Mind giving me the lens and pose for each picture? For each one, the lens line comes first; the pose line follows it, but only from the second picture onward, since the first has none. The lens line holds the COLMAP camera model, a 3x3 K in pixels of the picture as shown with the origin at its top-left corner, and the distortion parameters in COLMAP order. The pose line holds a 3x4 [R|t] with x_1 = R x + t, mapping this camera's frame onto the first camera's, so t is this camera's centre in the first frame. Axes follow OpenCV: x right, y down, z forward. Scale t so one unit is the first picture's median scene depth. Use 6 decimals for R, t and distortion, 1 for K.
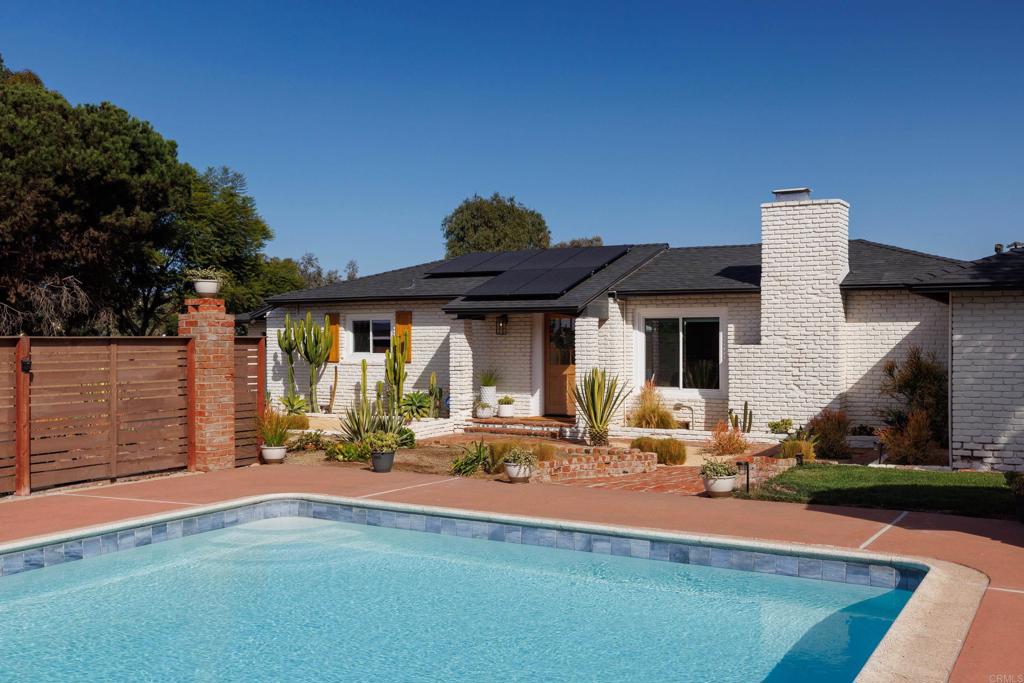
lens RADIAL K [[987.7, 0, 464.8], [0, 987.7, 337.2], [0, 0, 1]] dist [-0.003275, -0.006739]
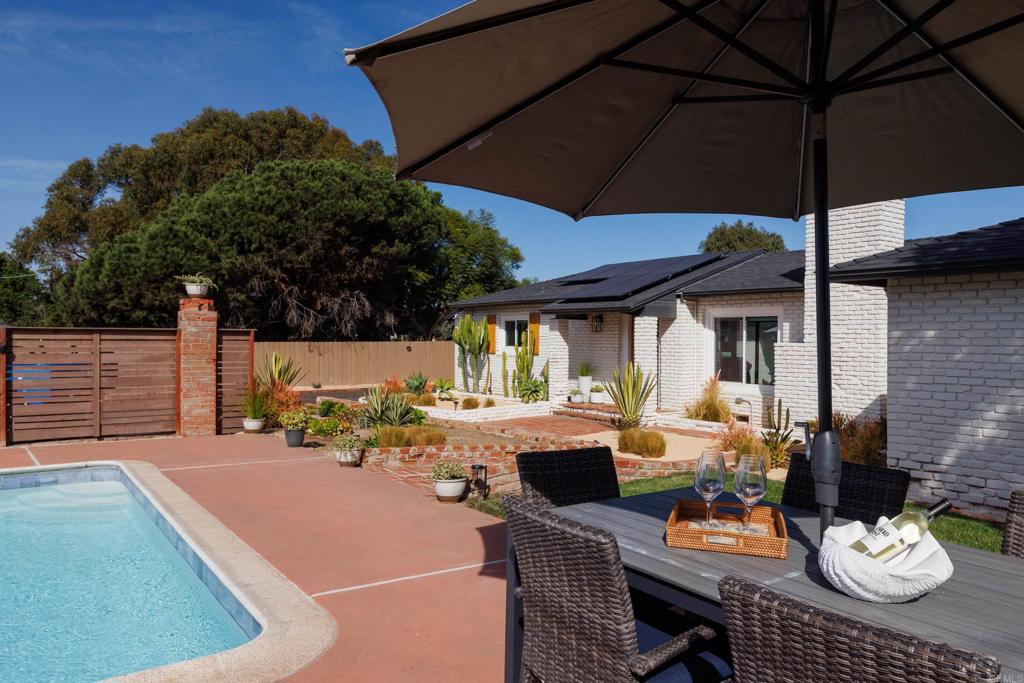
lens RADIAL K [[706.3, 0, 495.7], [0, 706.3, 340.9], [0, 0, 1]] dist [0.001102, -0.000100]
pose [[0.918532, 0.010671, -0.395201, 0.270355], [-0.008697, 0.999939, 0.006785, 0.003127], [0.395250, -0.002795, 0.918569, 0.197493]]
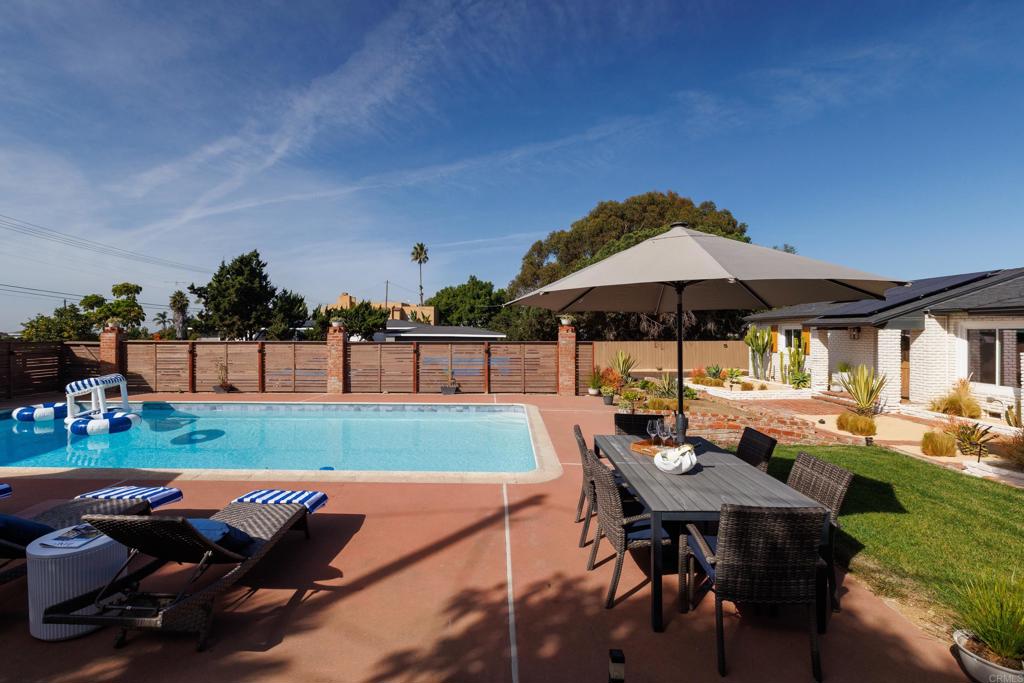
lens RADIAL K [[461.7, 0, 494.4], [0, 461.7, 335.1], [0, 0, 1]] dist [0.003181, -0.000215]
pose [[0.499429, 0.008792, -0.866310, 0.403495], [0.000073, 0.999948, 0.010190, -0.017726], [0.866355, -0.005152, 0.499402, 0.156155]]
